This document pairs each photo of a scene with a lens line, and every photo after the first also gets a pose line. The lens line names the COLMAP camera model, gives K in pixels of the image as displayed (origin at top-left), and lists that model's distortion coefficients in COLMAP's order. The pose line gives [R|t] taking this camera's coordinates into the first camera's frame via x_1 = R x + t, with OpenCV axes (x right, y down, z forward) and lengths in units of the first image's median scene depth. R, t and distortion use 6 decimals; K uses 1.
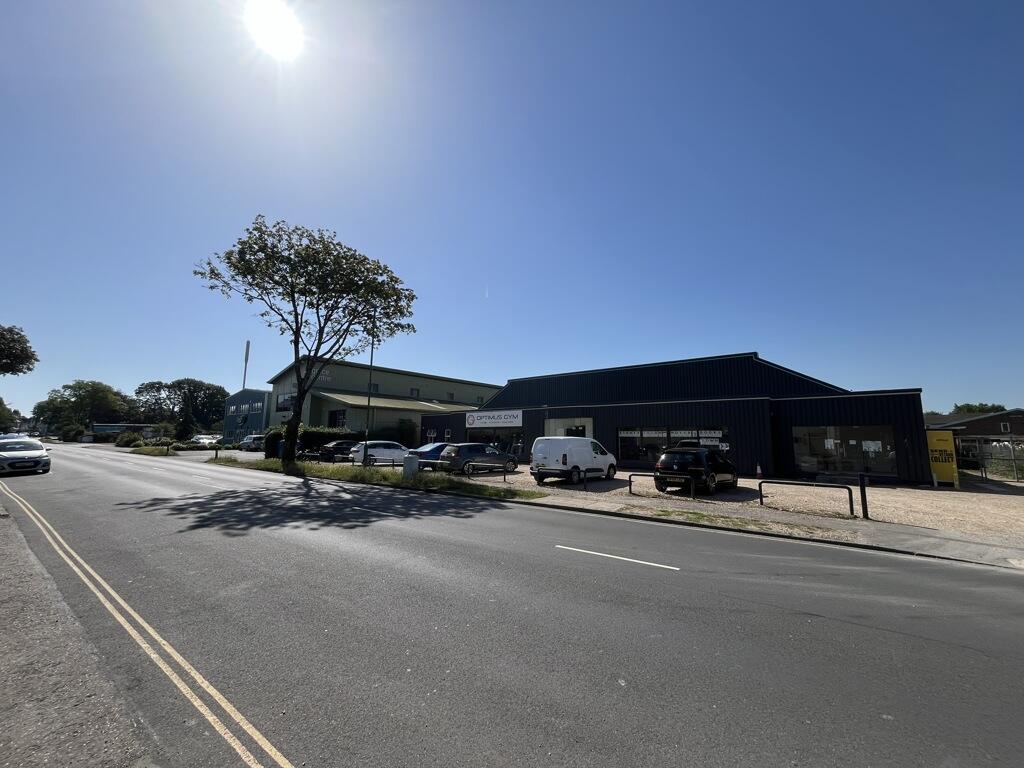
lens RADIAL K [[414.7, 0, 506.3], [0, 414.7, 380.4], [0, 0, 1]] dist [-0.008622, 0.000182]
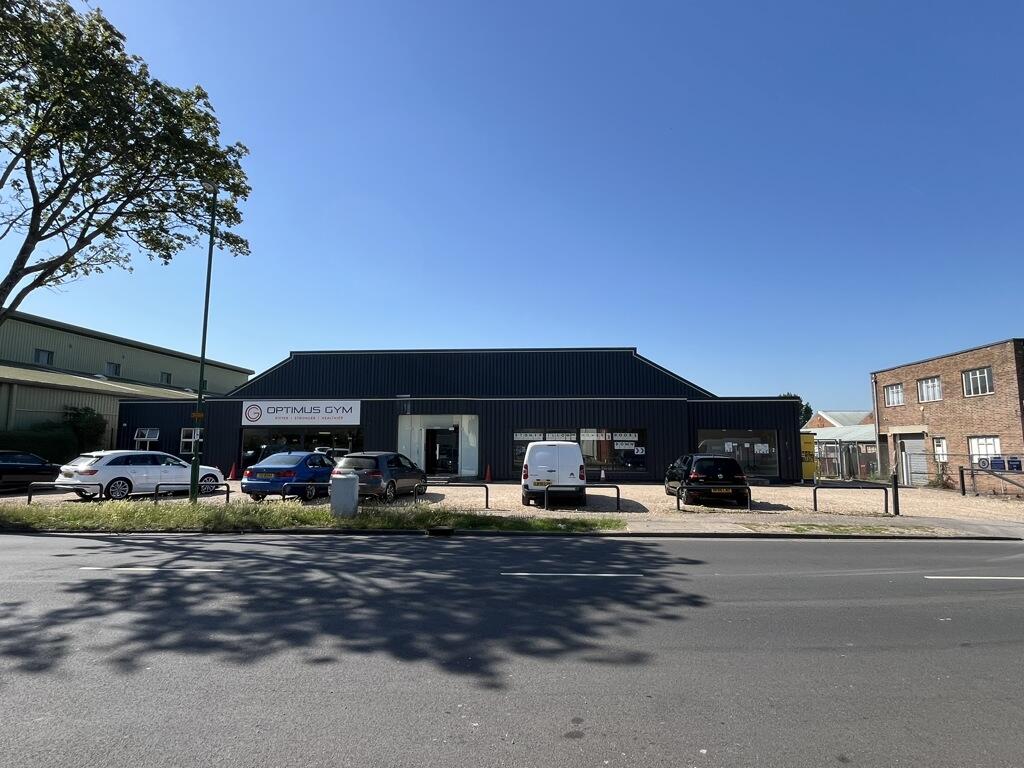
lens RADIAL K [[541.3, 0, 509.4], [0, 541.3, 367.3], [0, 0, 1]] dist [-0.005622, -0.000736]
pose [[0.805772, 0.075446, 0.587401, -0.383153], [-0.077305, 0.996765, -0.021980, 0.026181], [-0.587159, -0.027698, 0.808998, 0.214866]]
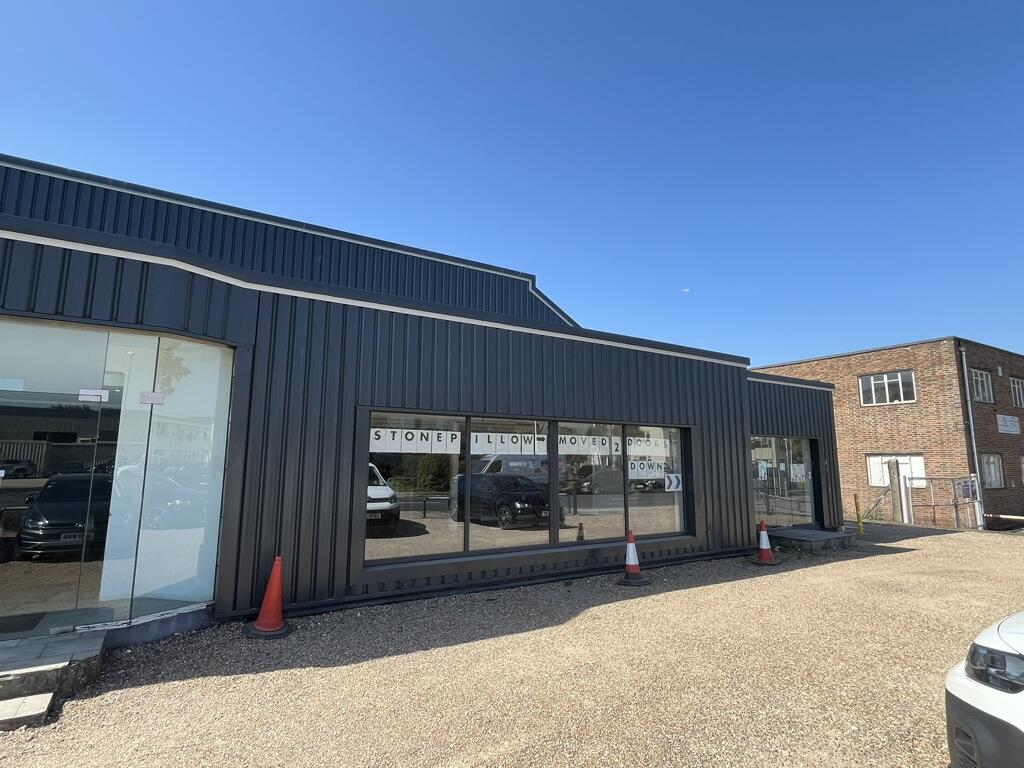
lens RADIAL K [[541.3, 0, 501.4], [0, 541.3, 380.9], [0, 0, 1]] dist [-0.005622, -0.000736]
pose [[0.293684, 0.130096, 0.947008, 0.025917], [-0.135228, 0.986386, -0.093569, 0.130637], [-0.946289, -0.100582, 0.307278, 0.962332]]
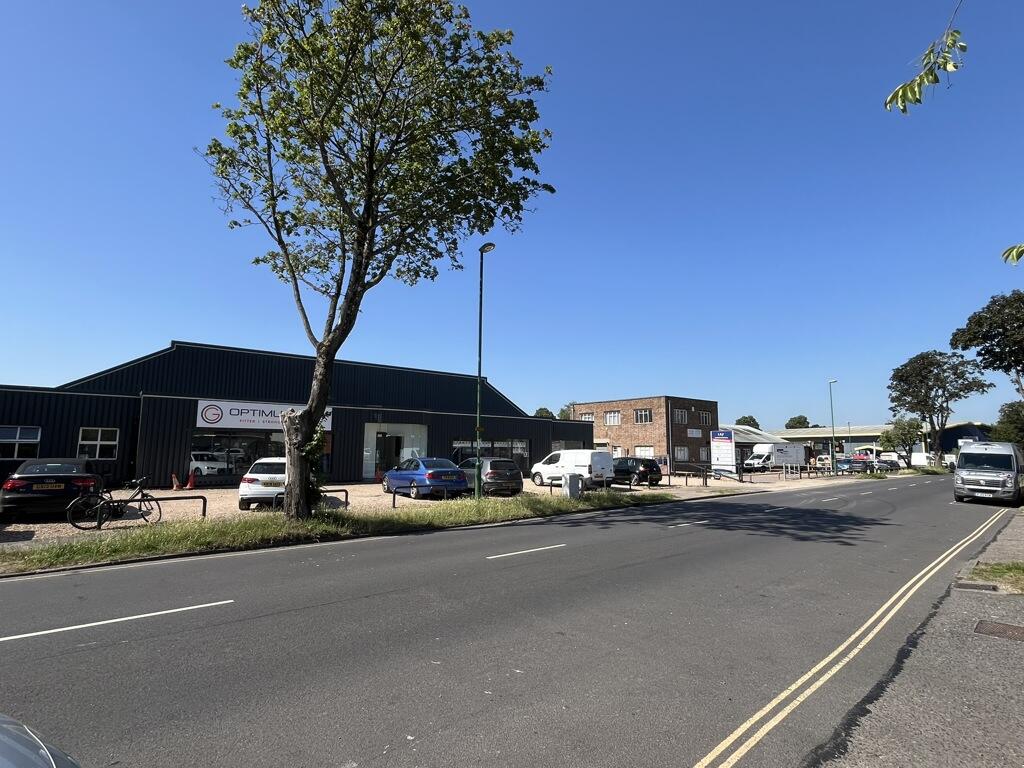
lens RADIAL K [[533.3, 0, 510.8], [0, 533.3, 377.5], [0, 0, 1]] dist [-0.004948, 0.000675]
pose [[0.163669, 0.122586, 0.978869, -1.086523], [-0.145206, 0.984436, -0.099004, 0.091068], [-0.975770, -0.125934, 0.178922, 0.745823]]
